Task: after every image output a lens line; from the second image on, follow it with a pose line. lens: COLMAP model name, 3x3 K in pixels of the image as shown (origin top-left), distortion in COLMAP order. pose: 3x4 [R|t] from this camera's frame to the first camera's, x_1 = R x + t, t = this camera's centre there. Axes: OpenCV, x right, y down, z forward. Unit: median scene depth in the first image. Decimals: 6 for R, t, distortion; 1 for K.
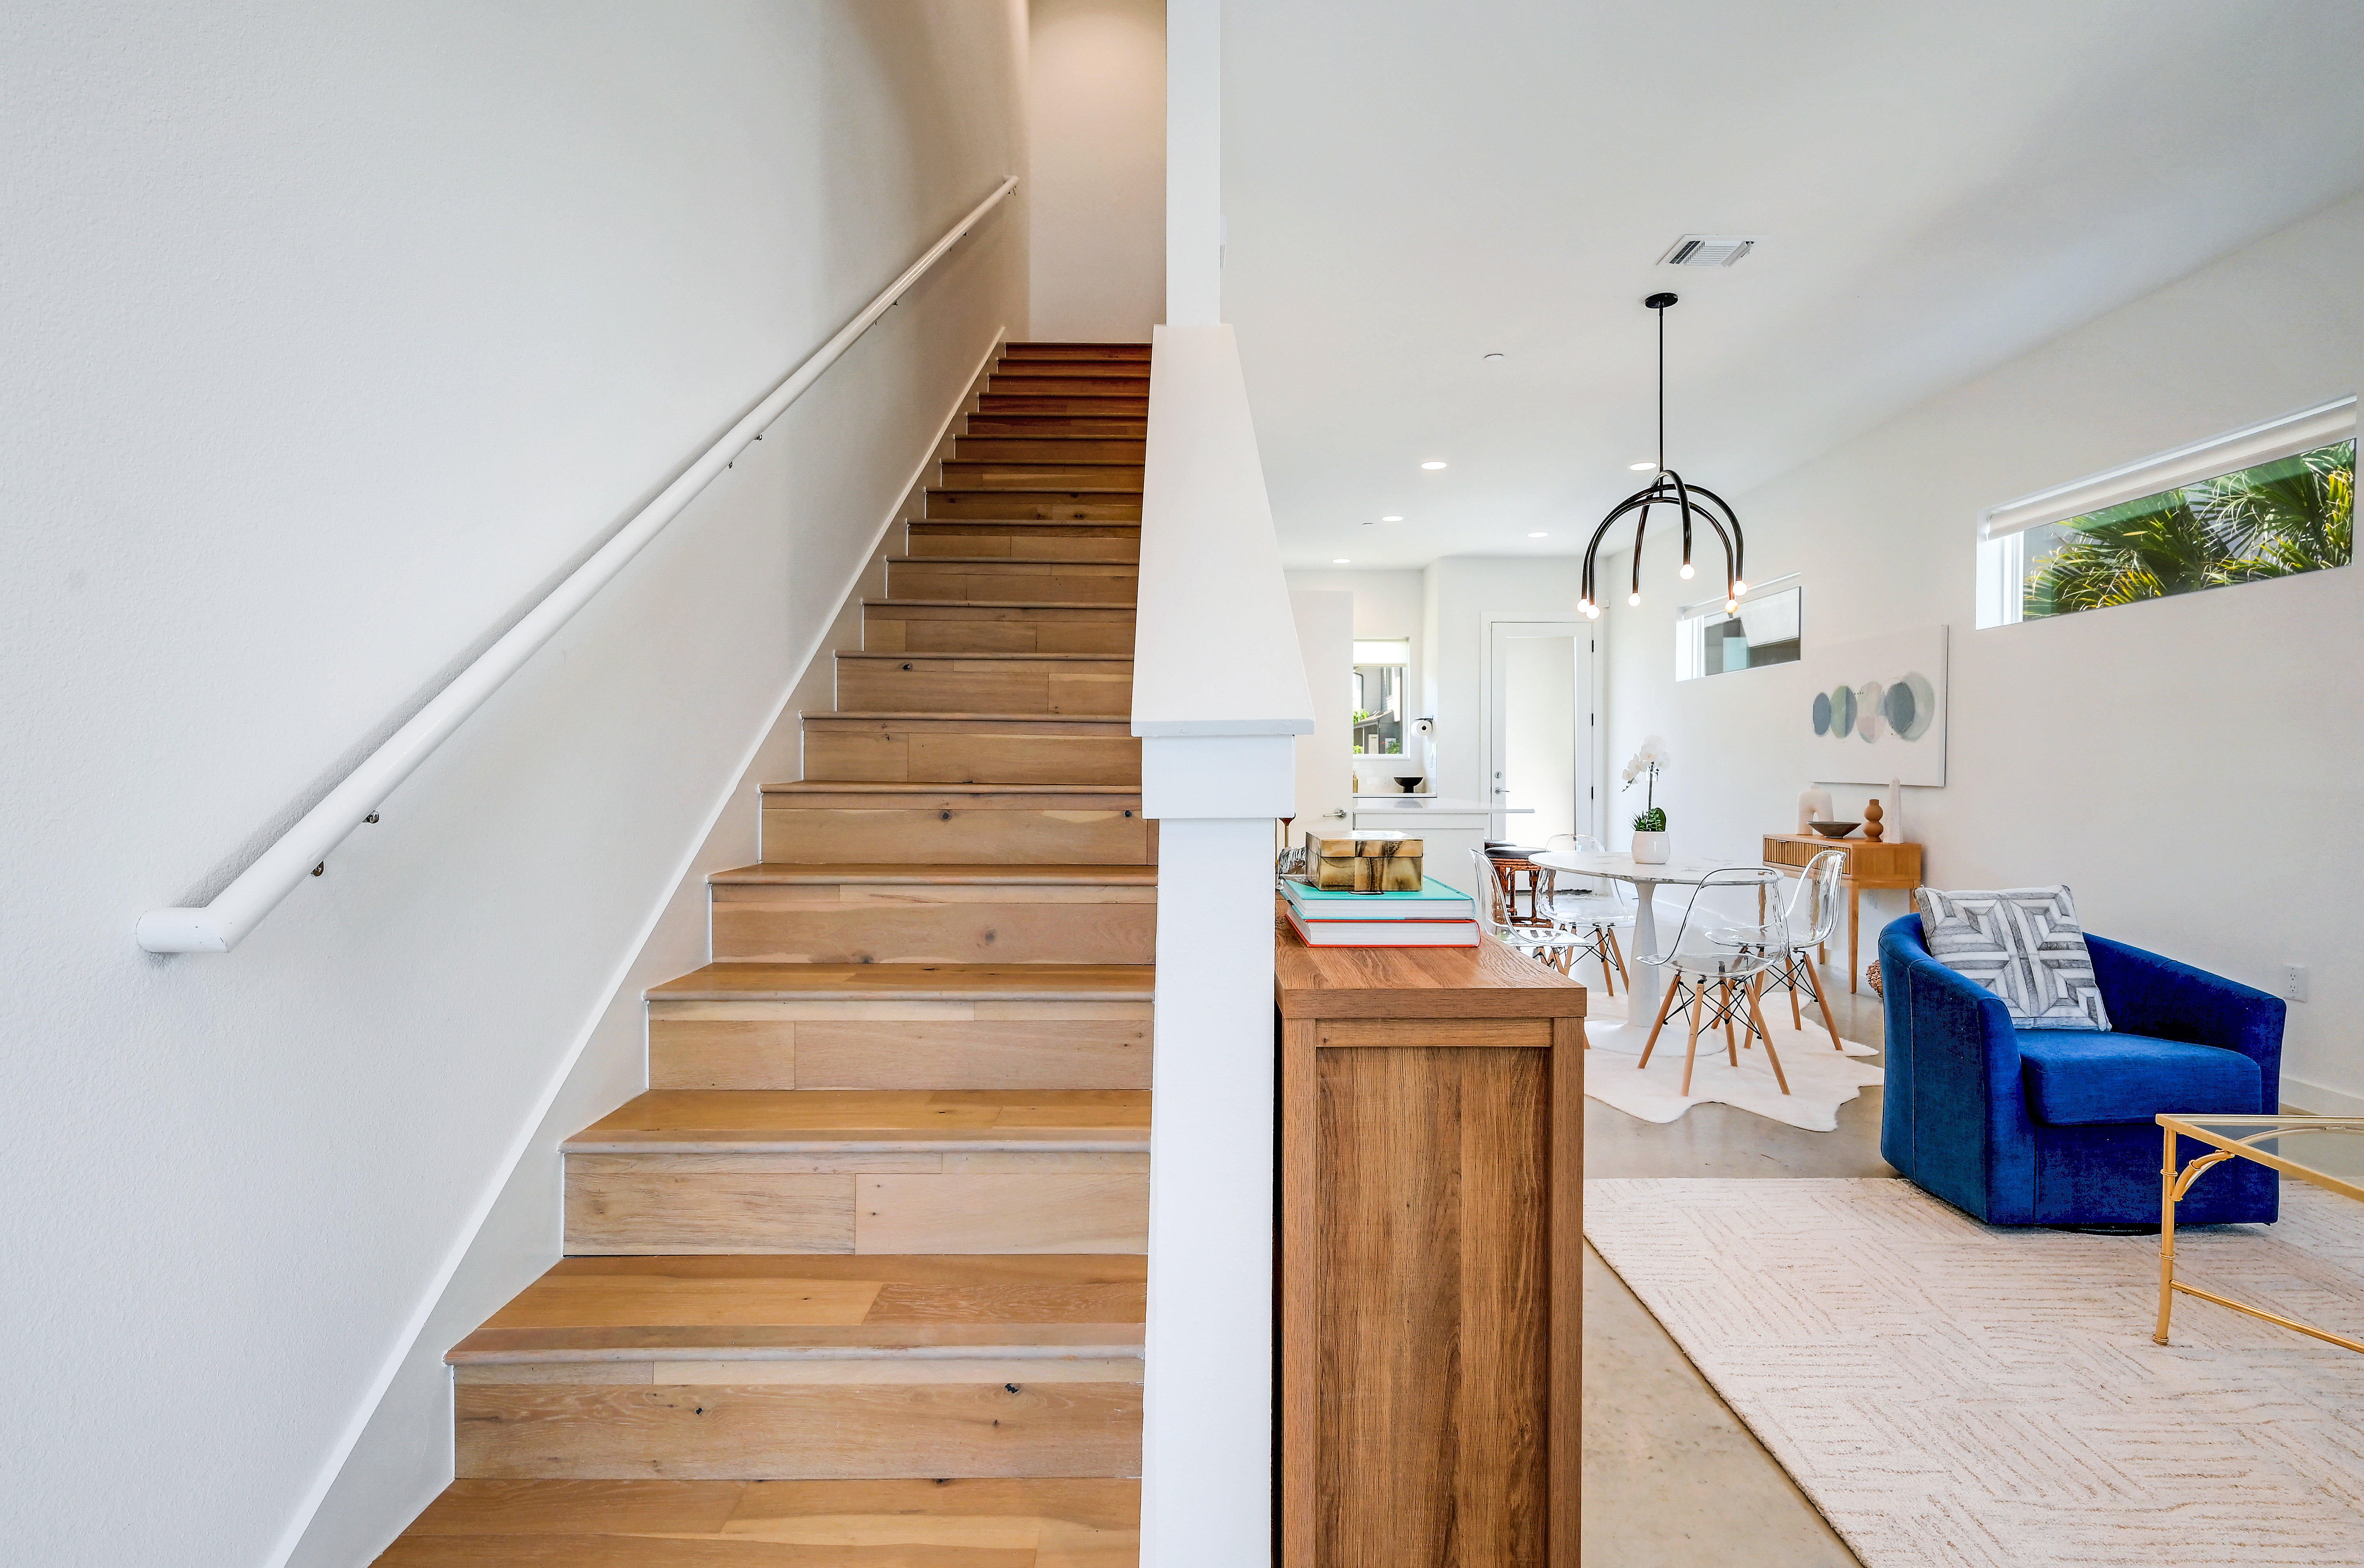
lens RADIAL K [[1173.5, 0, 1182.0], [0, 1173.5, 784.0], [0, 0, 1]] dist [-0.001669, 0.000101]
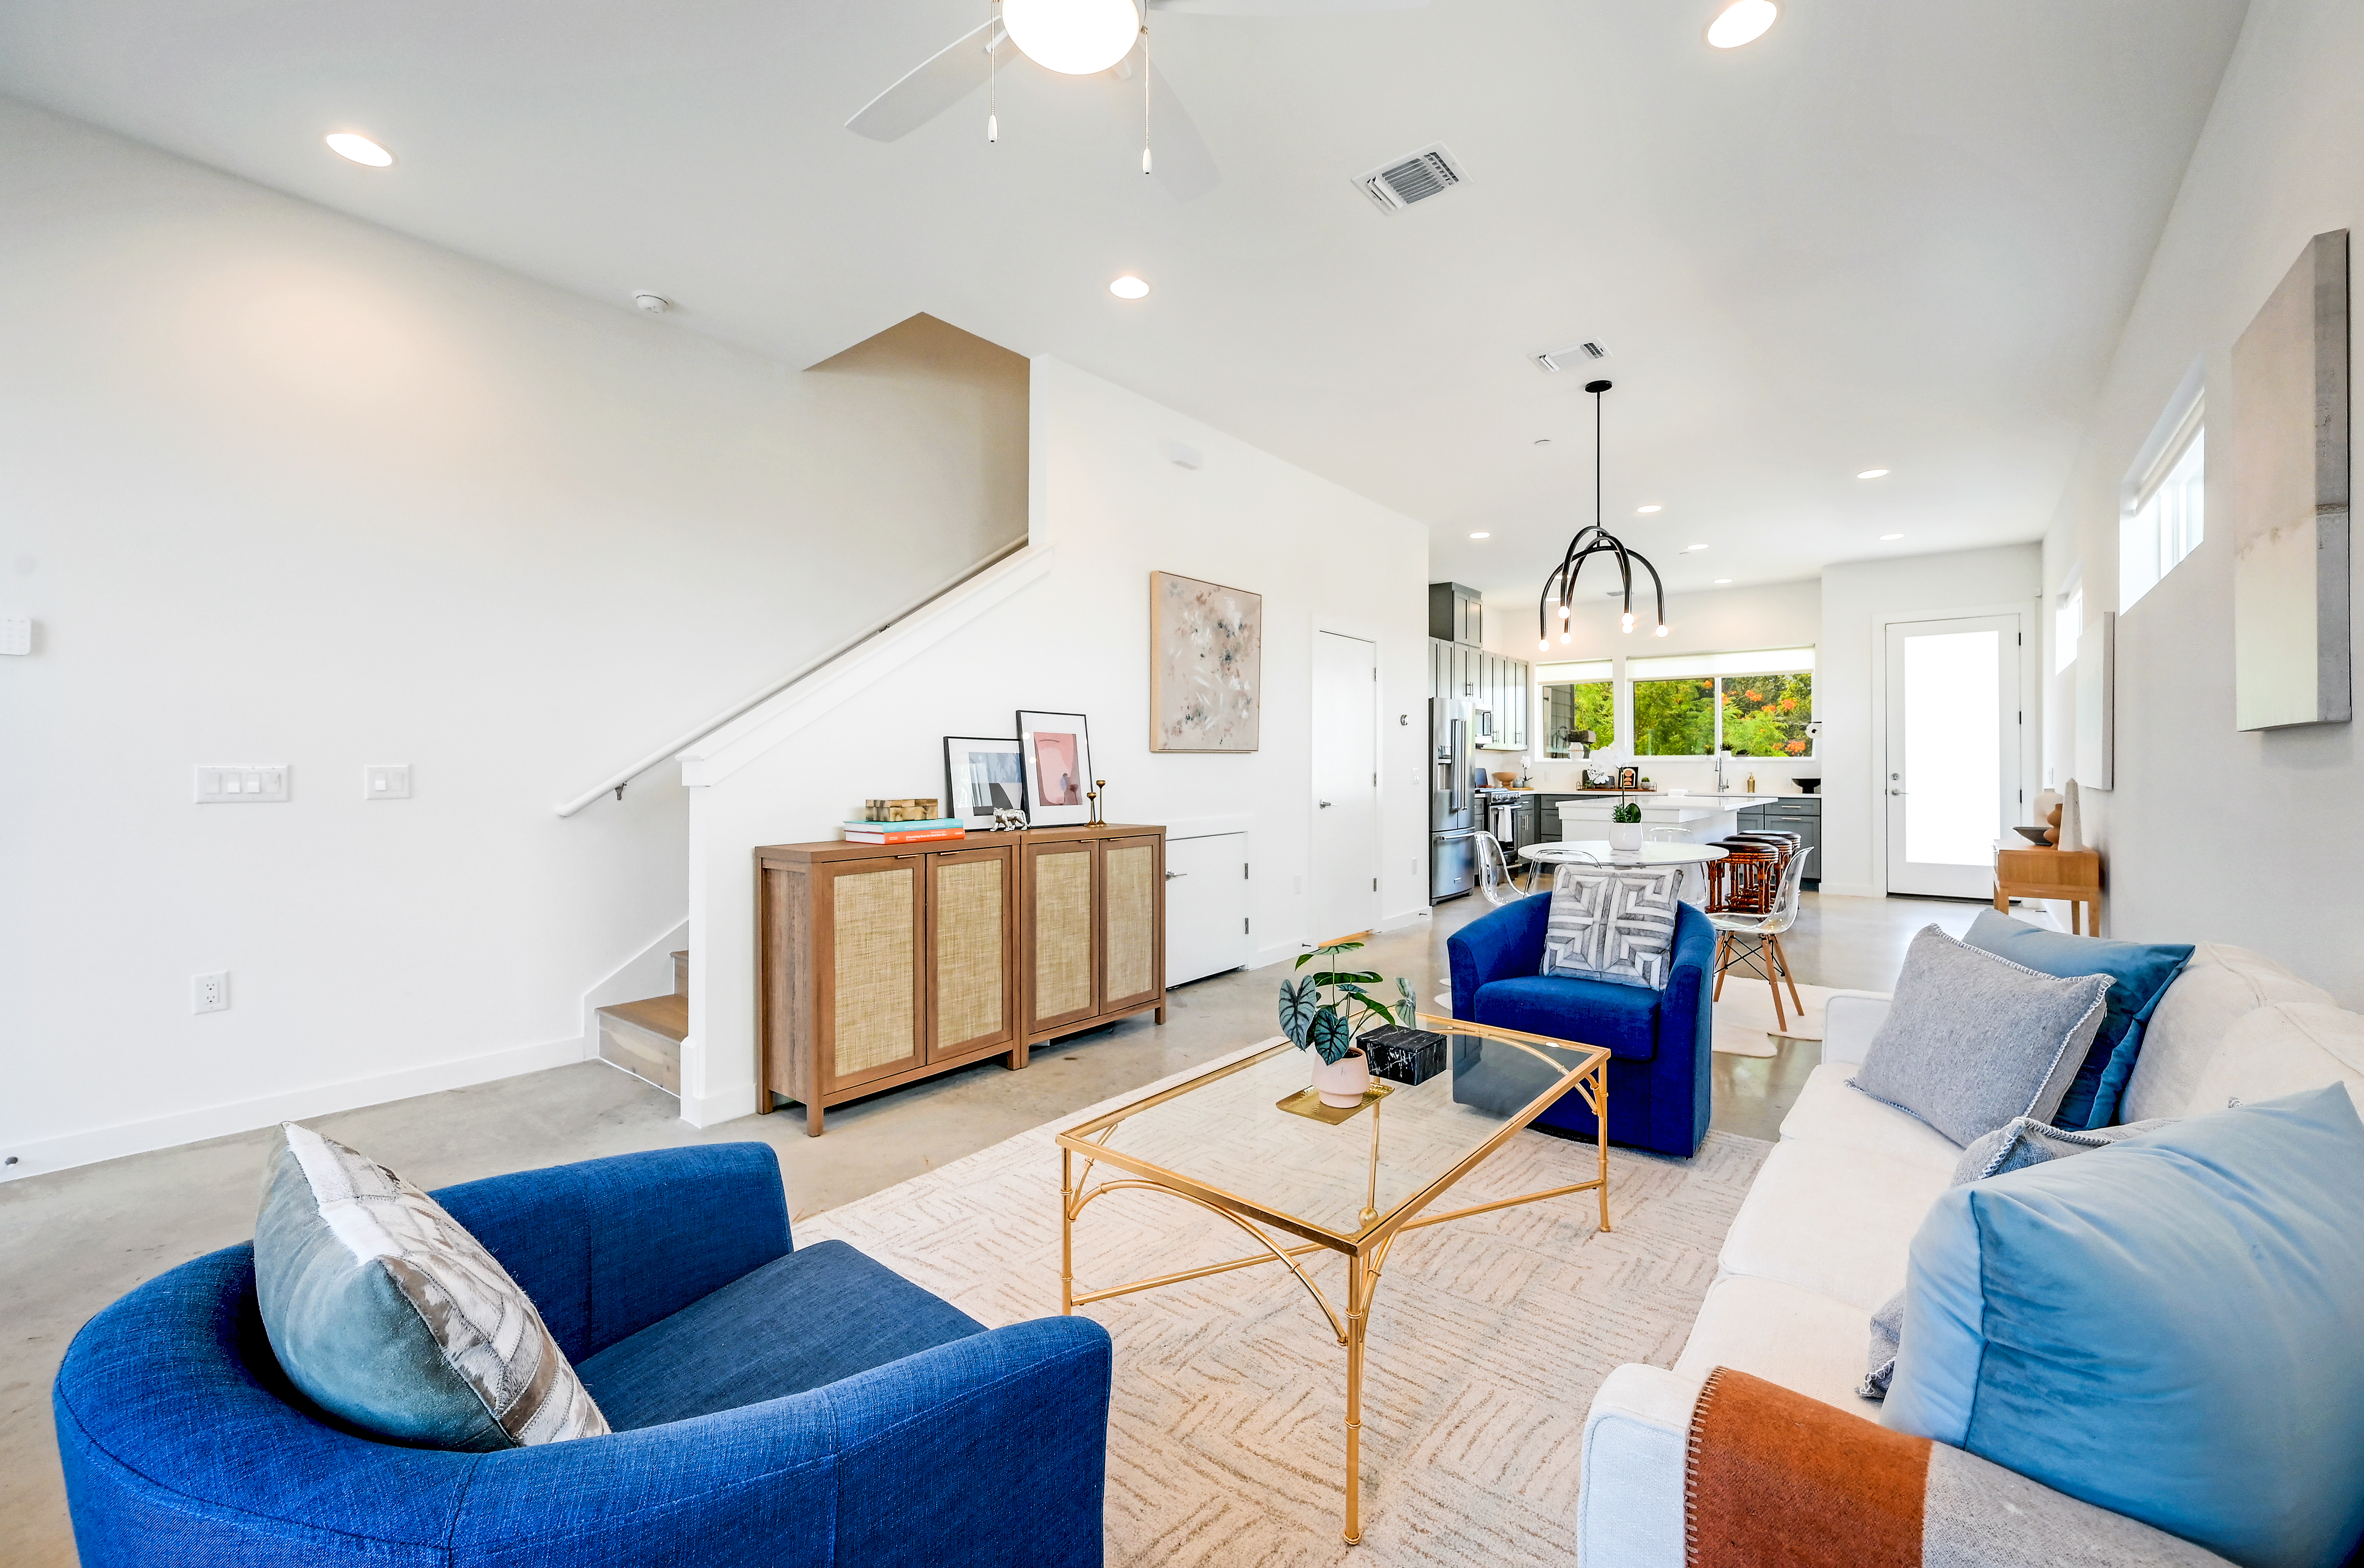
lens RADIAL K [[967.5, 0, 1173.7], [0, 967.5, 767.8], [0, 0, 1]] dist [0.016079, 0.000235]
pose [[0.767129, -0.000741, -0.641492, 0.538751], [-0.008694, 0.999895, -0.011552, -0.000189], [0.641434, 0.014439, 0.767042, -0.040214]]
